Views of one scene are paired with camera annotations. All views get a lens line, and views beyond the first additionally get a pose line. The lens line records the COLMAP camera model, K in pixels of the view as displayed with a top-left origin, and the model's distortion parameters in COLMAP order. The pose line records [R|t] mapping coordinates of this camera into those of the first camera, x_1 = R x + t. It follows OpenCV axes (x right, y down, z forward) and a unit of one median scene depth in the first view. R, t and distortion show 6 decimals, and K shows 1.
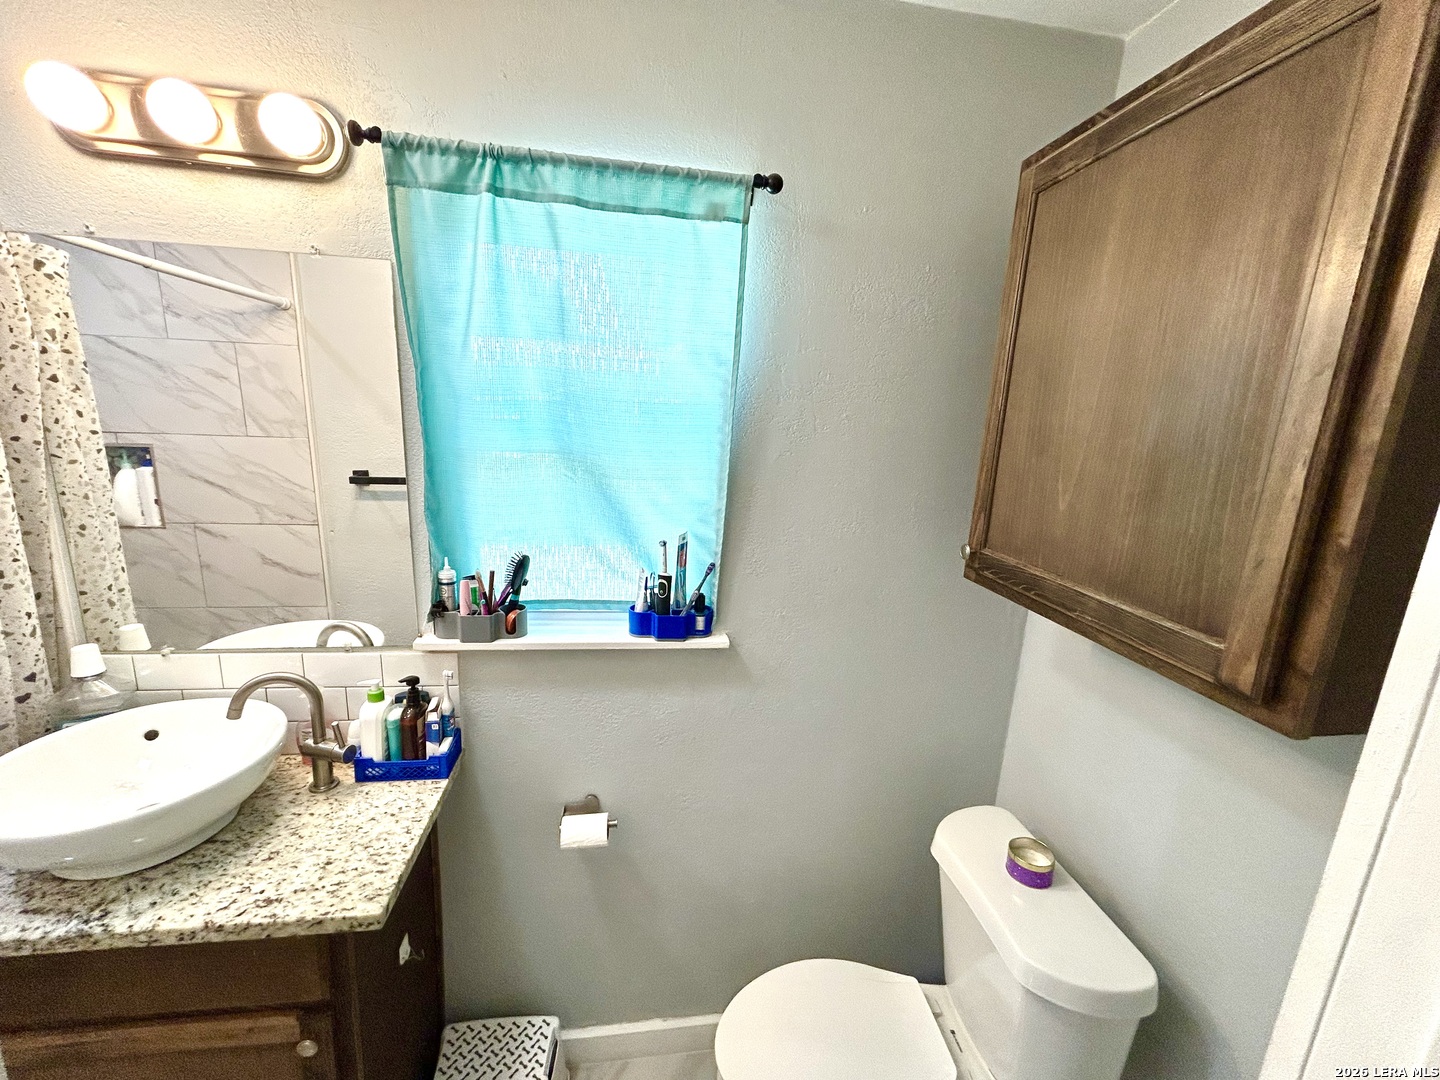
lens RADIAL K [[580.0, 0, 720.0], [0, 580.0, 540.0], [0, 0, 1]] dist [-0.000477, 0.000141]
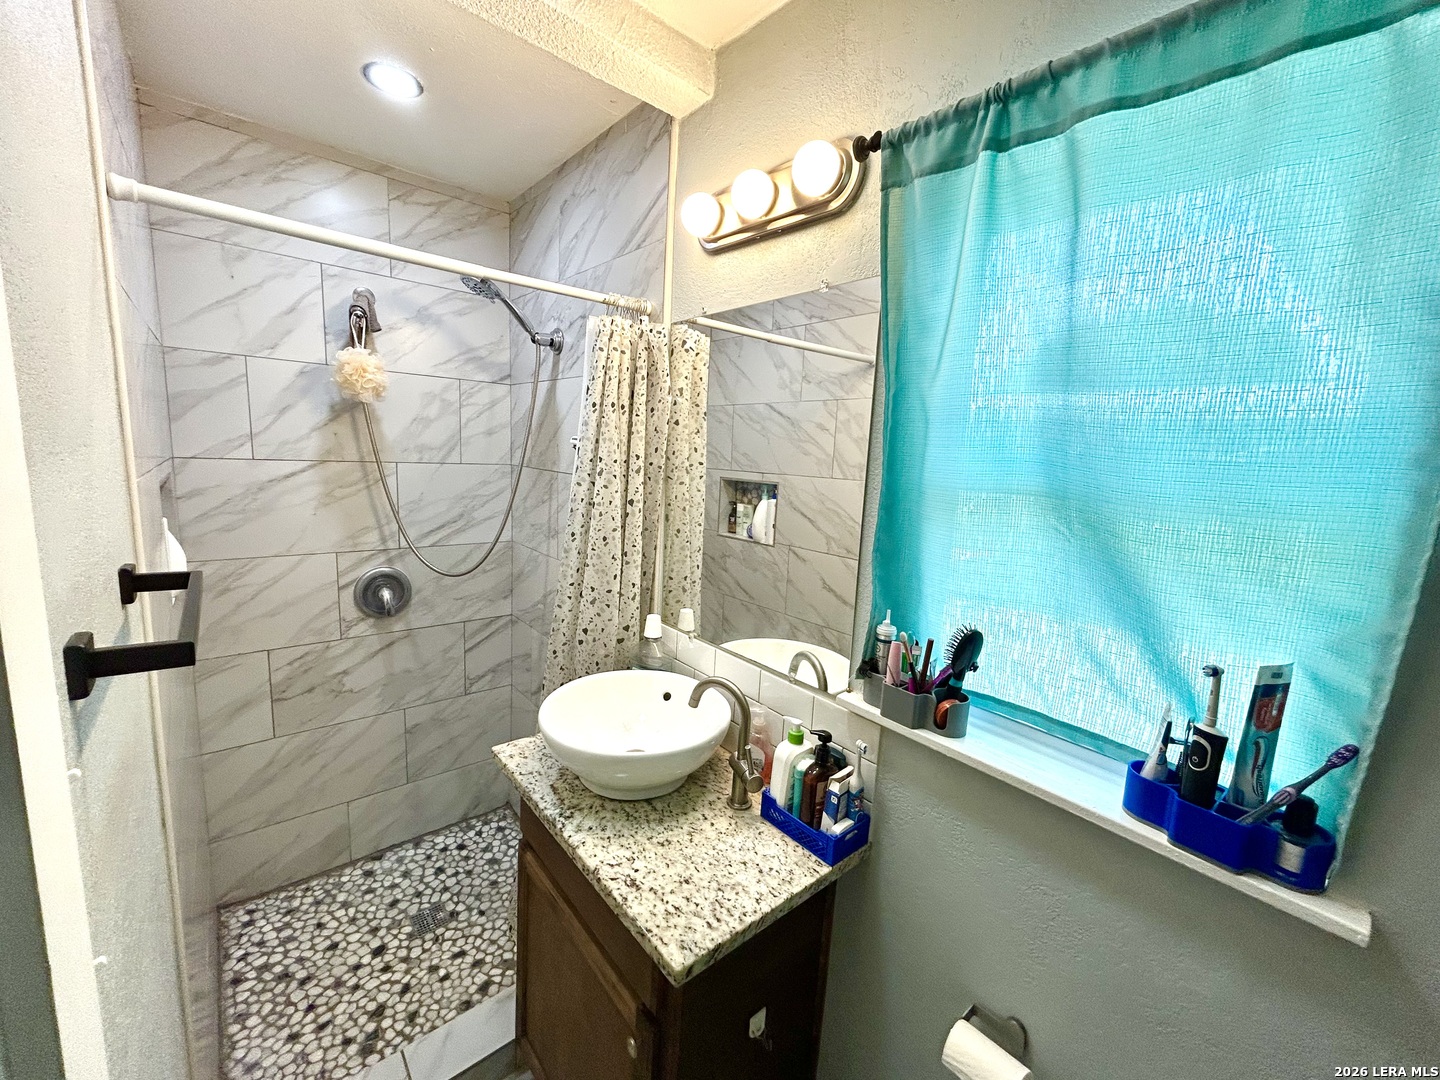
lens RADIAL K [[580.0, 0, 720.0], [0, 580.0, 540.0], [0, 0, 1]] dist [-0.000477, 0.000141]
pose [[0.530301, 0.111497, -0.840446, 0.101180], [-0.202299, 0.979321, 0.002275, -0.023088], [0.823320, 0.168815, 0.541891, 0.336842]]
